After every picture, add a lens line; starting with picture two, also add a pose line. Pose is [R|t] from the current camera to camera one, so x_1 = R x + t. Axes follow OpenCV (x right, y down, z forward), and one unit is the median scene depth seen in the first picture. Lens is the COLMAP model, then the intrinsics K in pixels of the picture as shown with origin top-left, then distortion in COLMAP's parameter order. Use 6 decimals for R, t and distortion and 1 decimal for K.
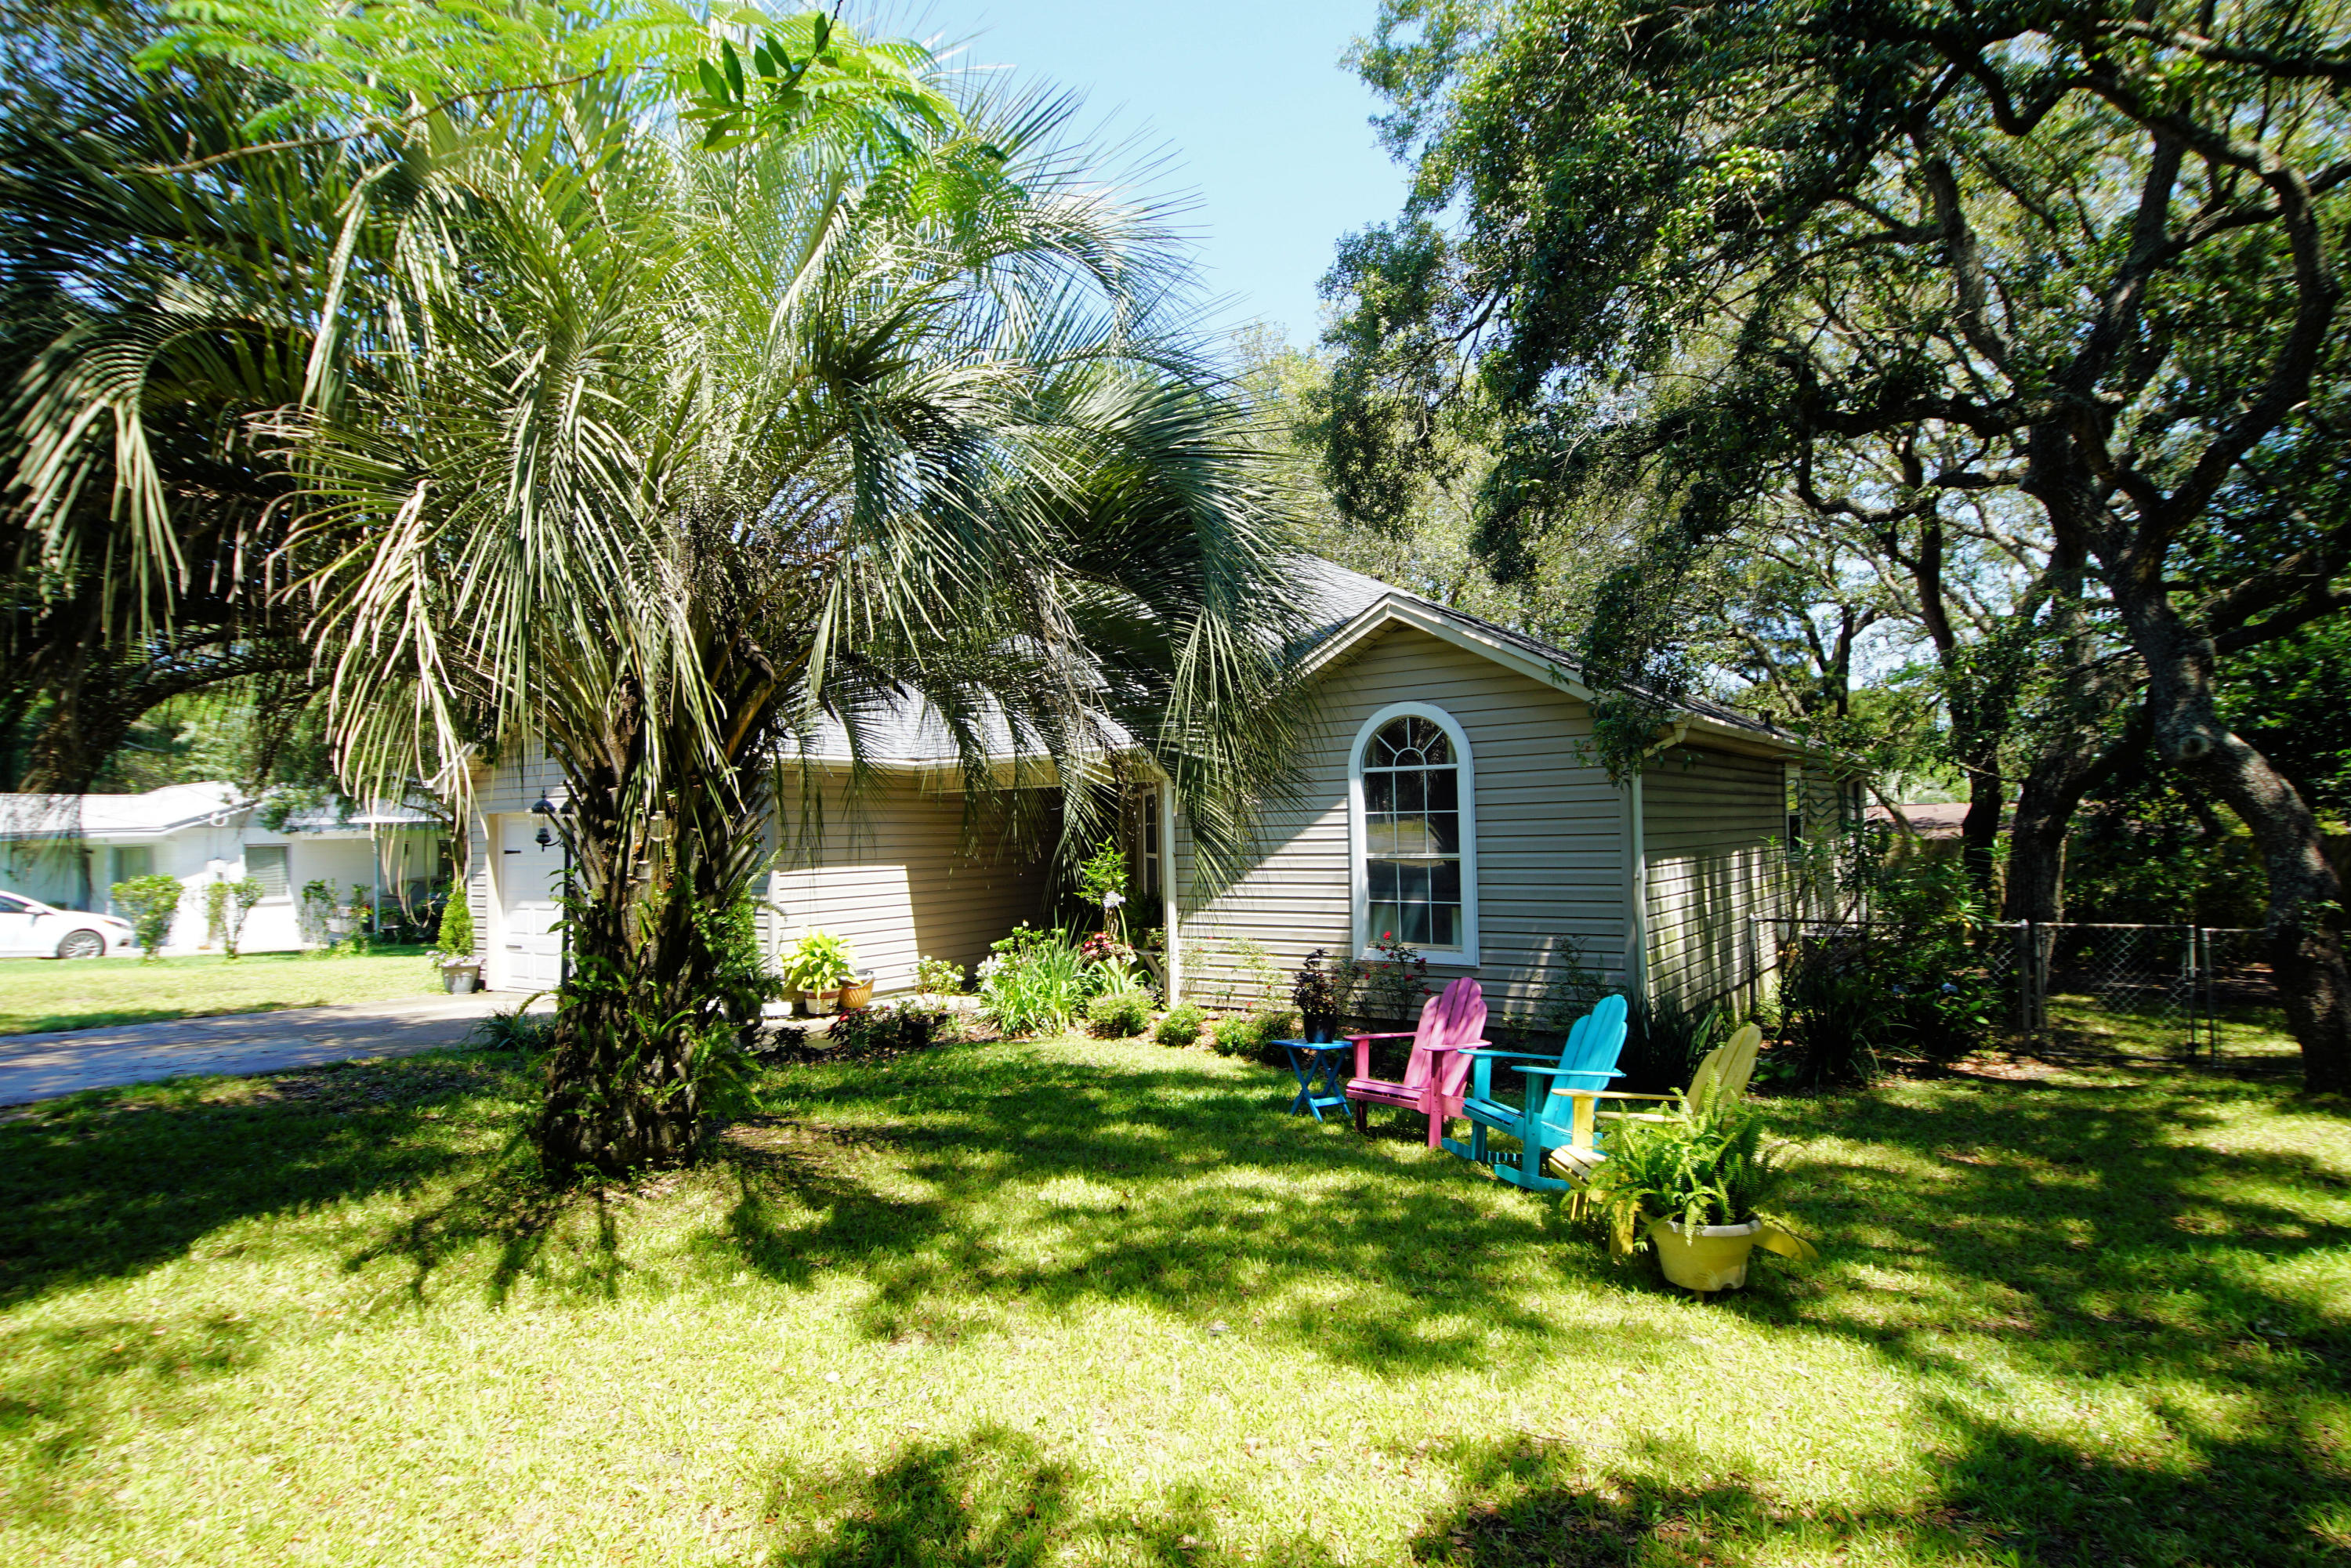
lens RADIAL K [[1255.1, 0, 1173.4], [0, 1255.1, 784.5], [0, 0, 1]] dist [0.032838, -0.031219]
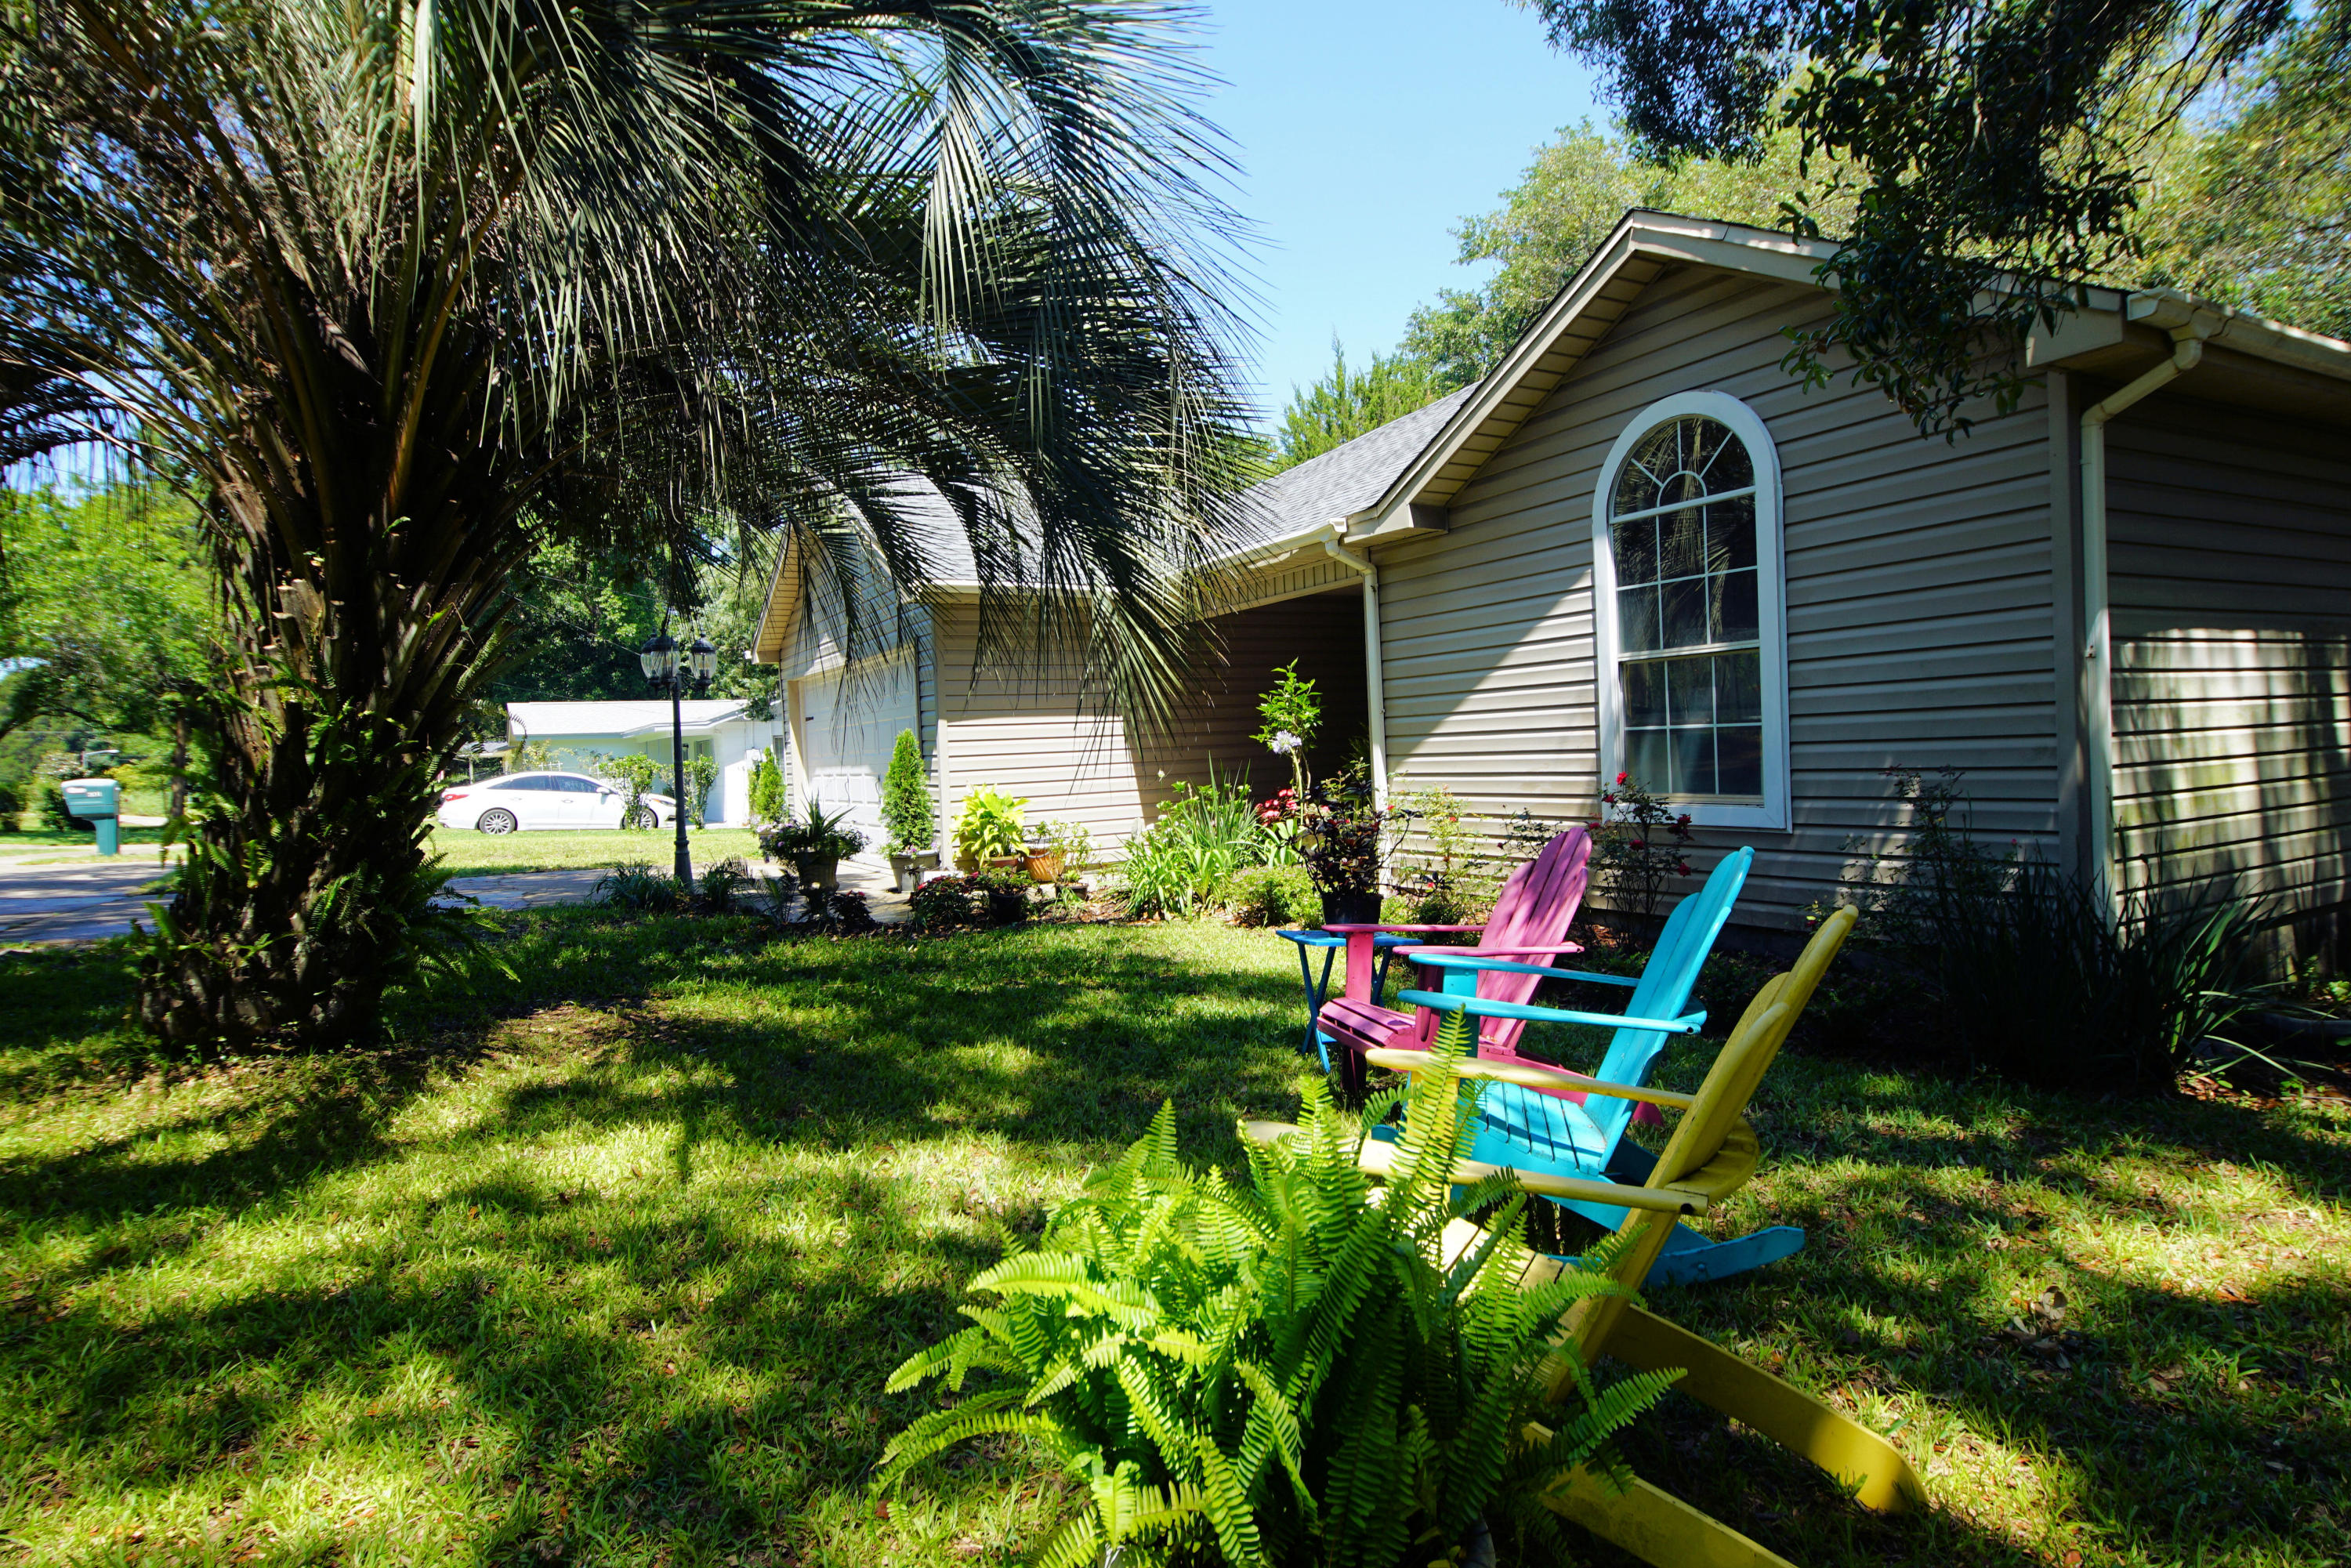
lens RADIAL K [[1255.1, 0, 1168.1], [0, 1255.1, 789.7], [0, 0, 1]] dist [0.032838, -0.031219]
pose [[0.897999, -0.004915, -0.439971, 0.236231], [0.041712, 0.996385, 0.074003, 0.068771], [0.438017, -0.084807, 0.894958, 0.340698]]
